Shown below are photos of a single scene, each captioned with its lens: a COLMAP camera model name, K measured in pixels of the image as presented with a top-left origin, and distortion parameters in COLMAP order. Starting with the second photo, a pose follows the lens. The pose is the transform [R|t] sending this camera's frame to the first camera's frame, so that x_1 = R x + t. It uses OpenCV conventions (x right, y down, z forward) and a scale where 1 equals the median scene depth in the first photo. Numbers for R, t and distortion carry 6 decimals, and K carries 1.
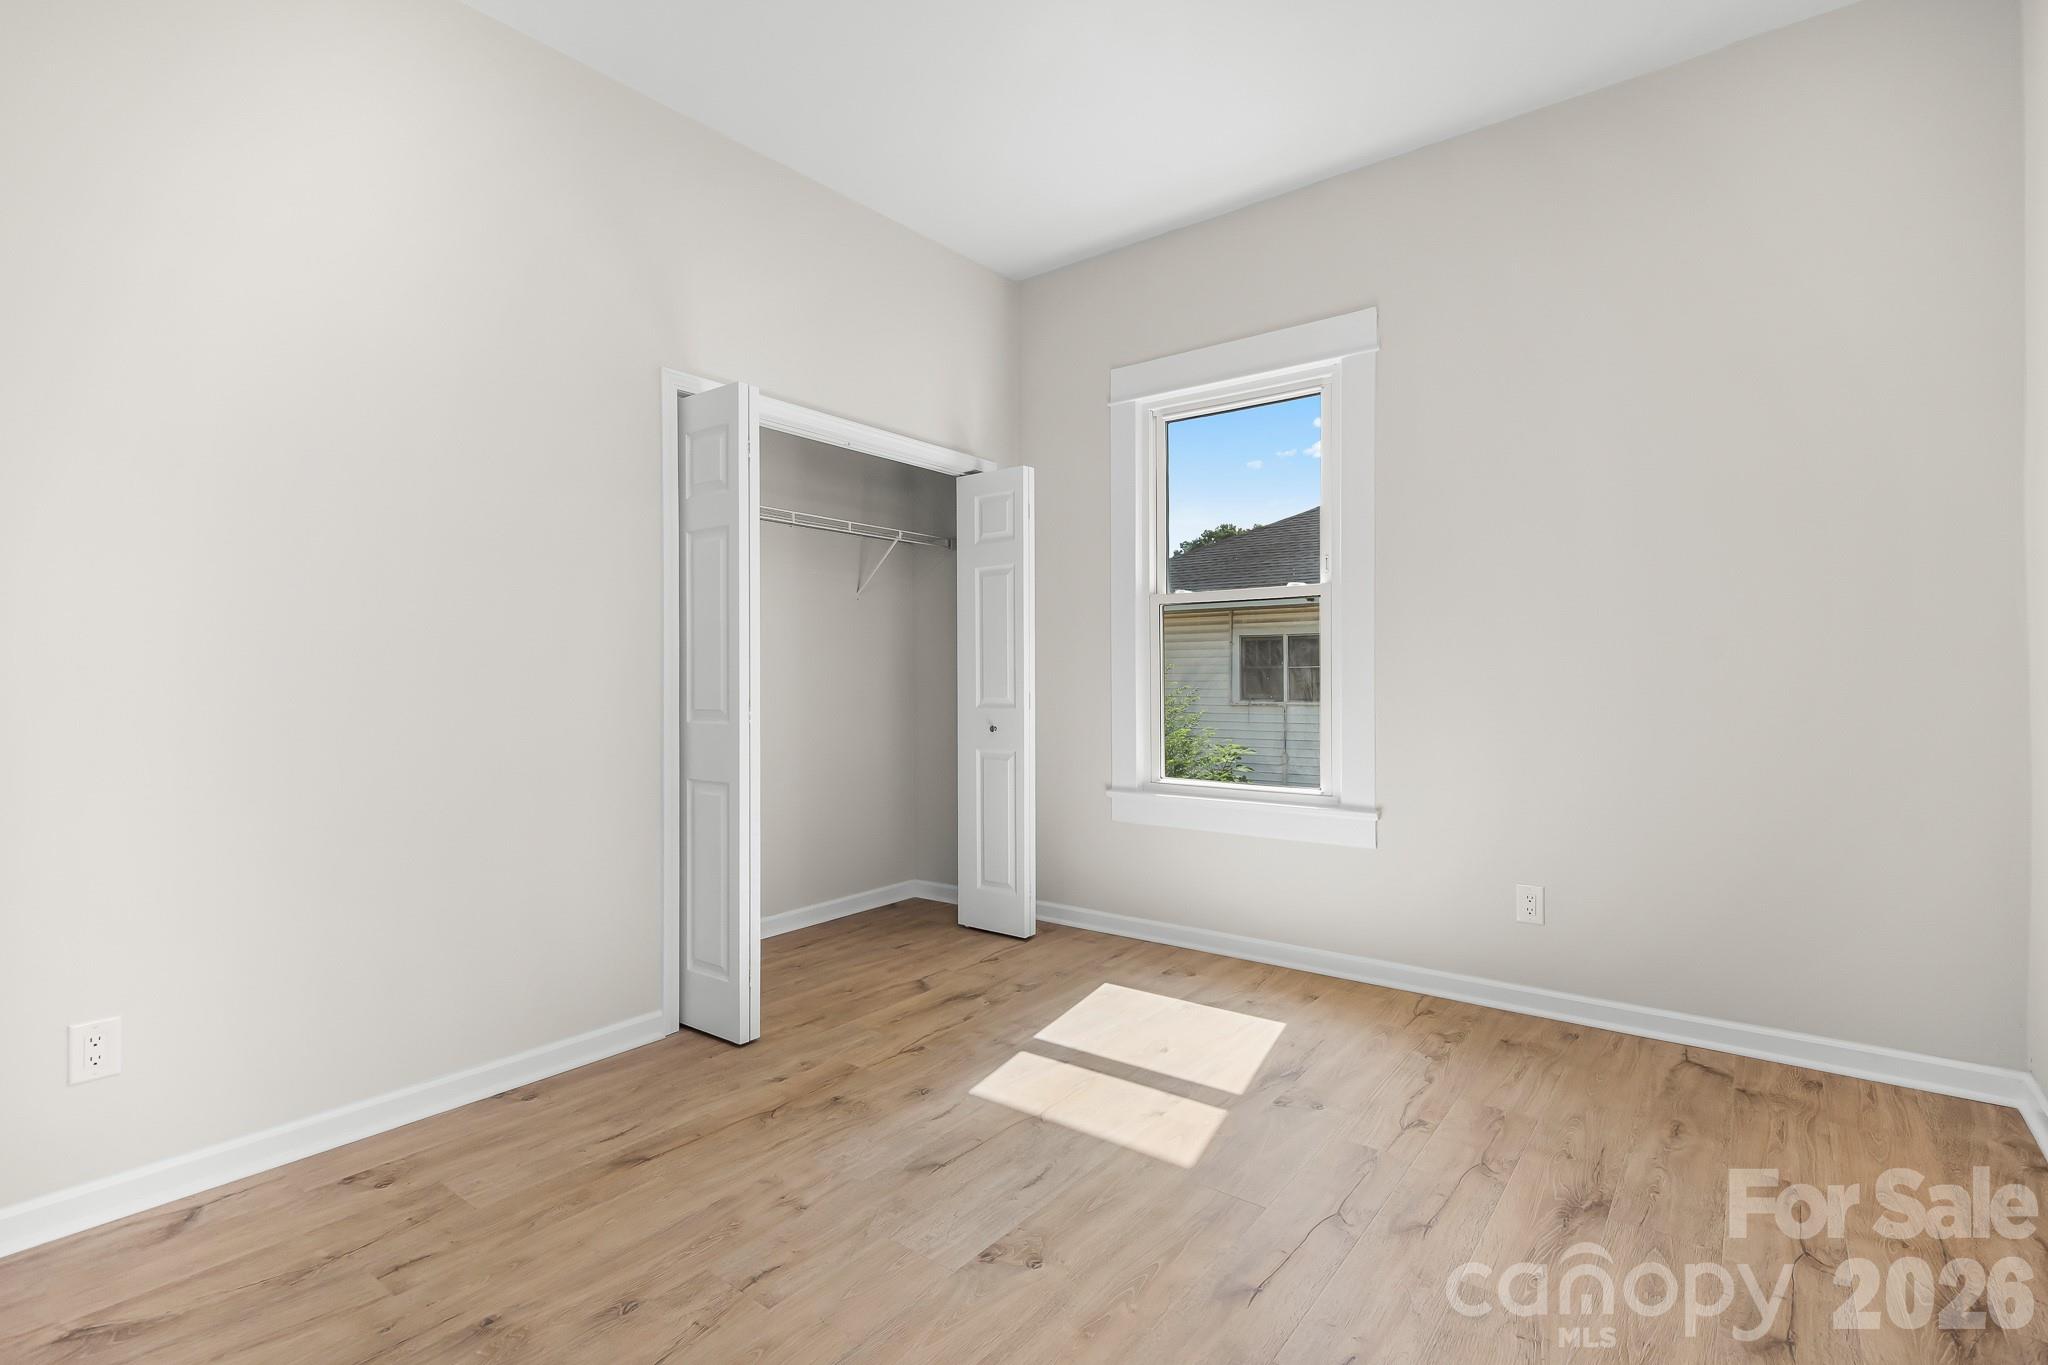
lens RADIAL K [[947.5, 0, 1024.0], [0, 947.5, 682.5], [0, 0, 1]] dist [0.008055, -0.000770]
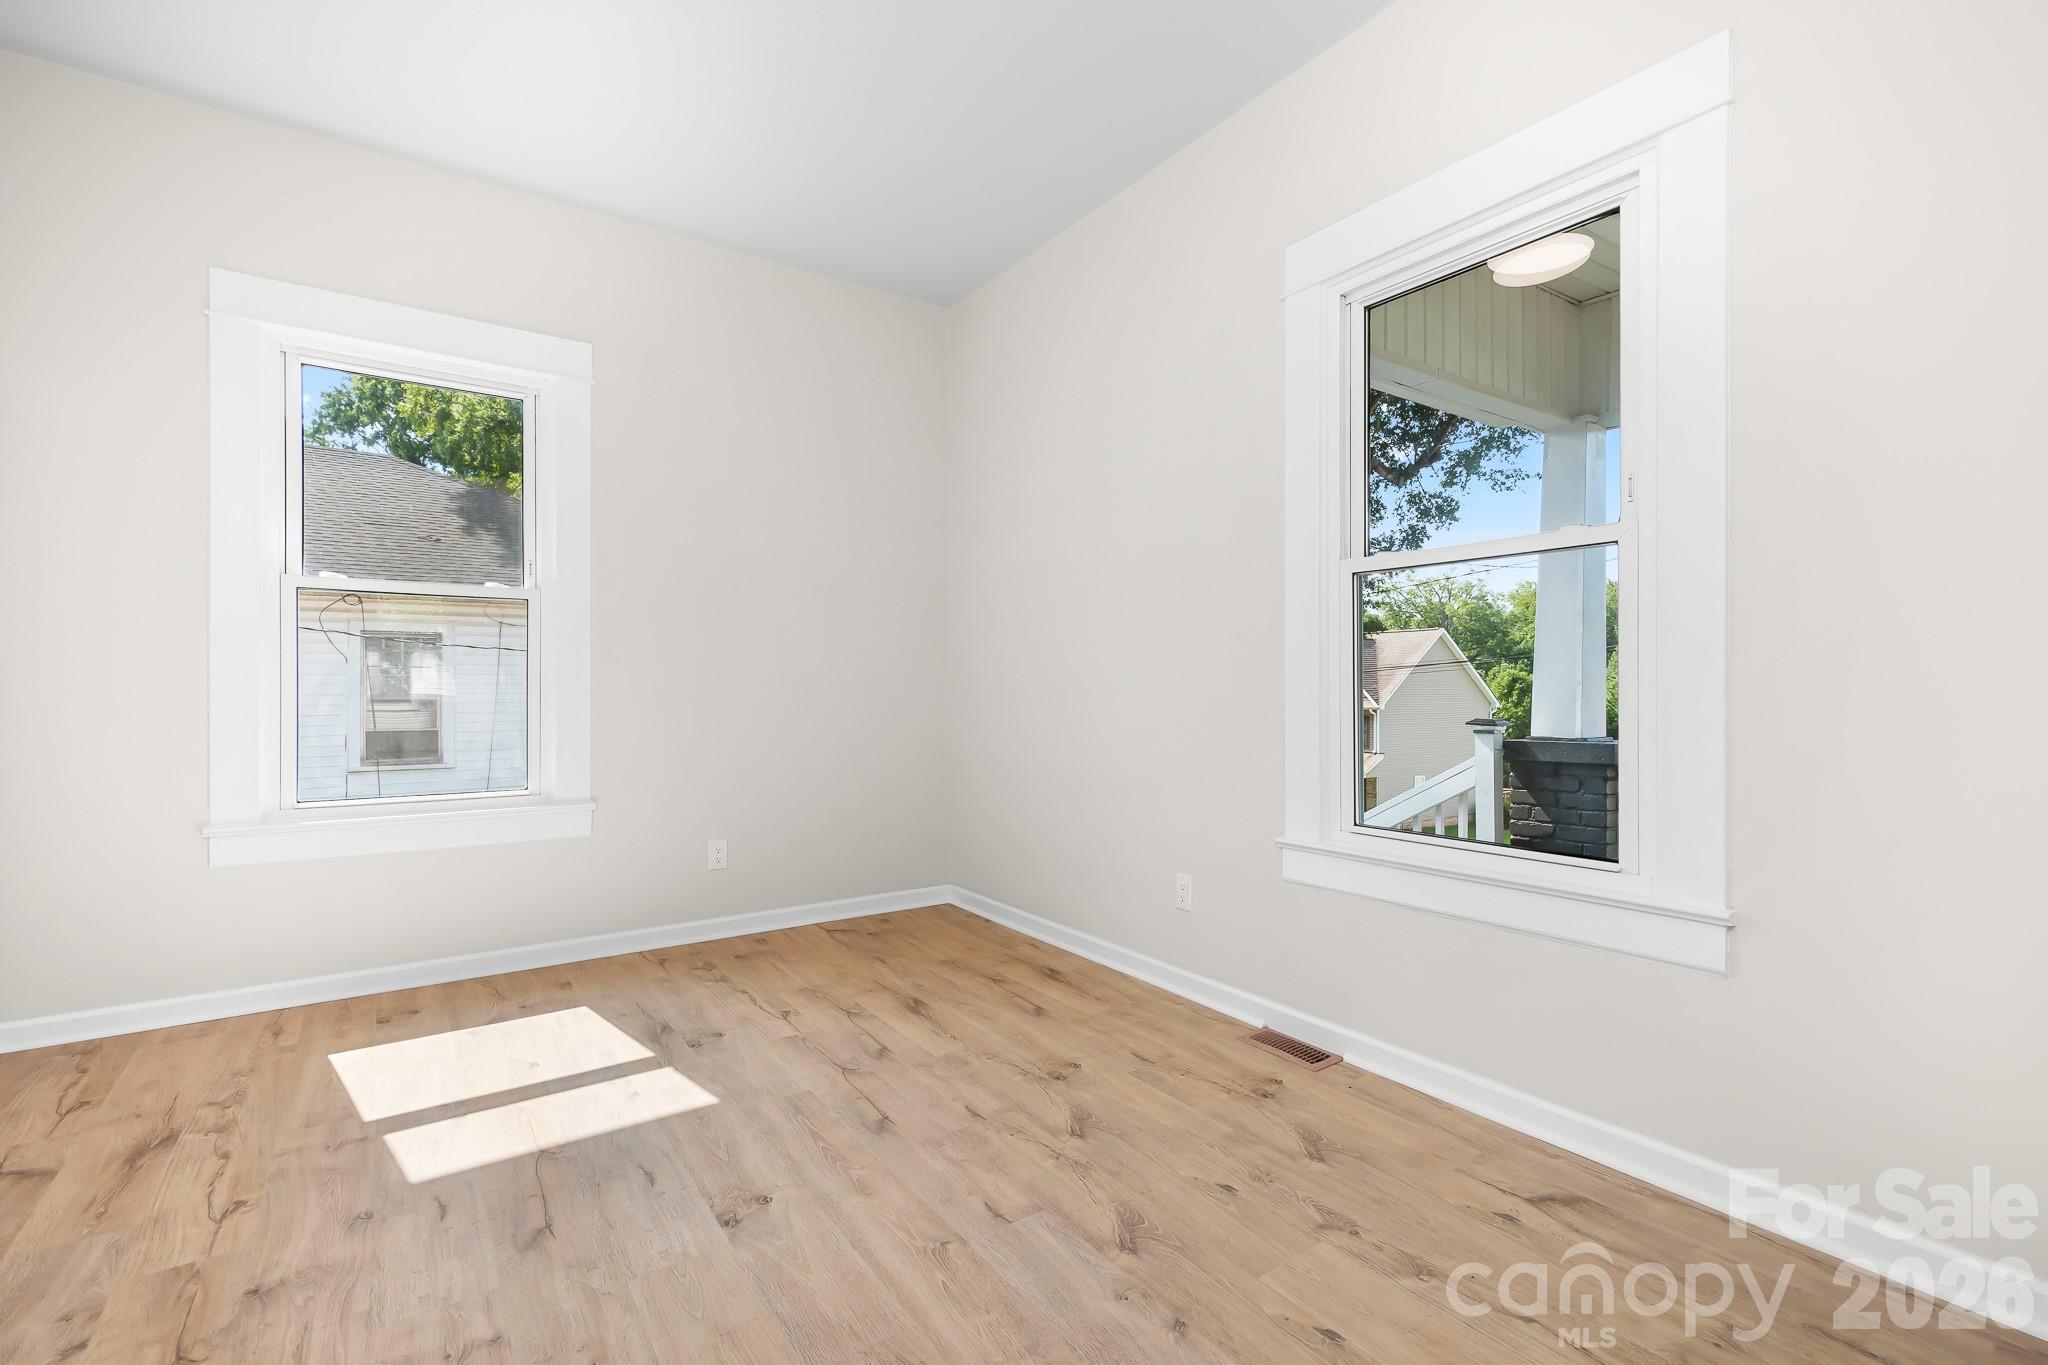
lens RADIAL K [[912.1, 0, 1024.0], [0, 912.1, 682.5], [0, 0, 1]] dist [0.021181, -0.005778]
pose [[0.301855, 0.006521, 0.953332, -0.574876], [0.002044, 0.999970, -0.007487, 0.008114], [-0.953352, 0.004209, 0.301833, 0.235425]]
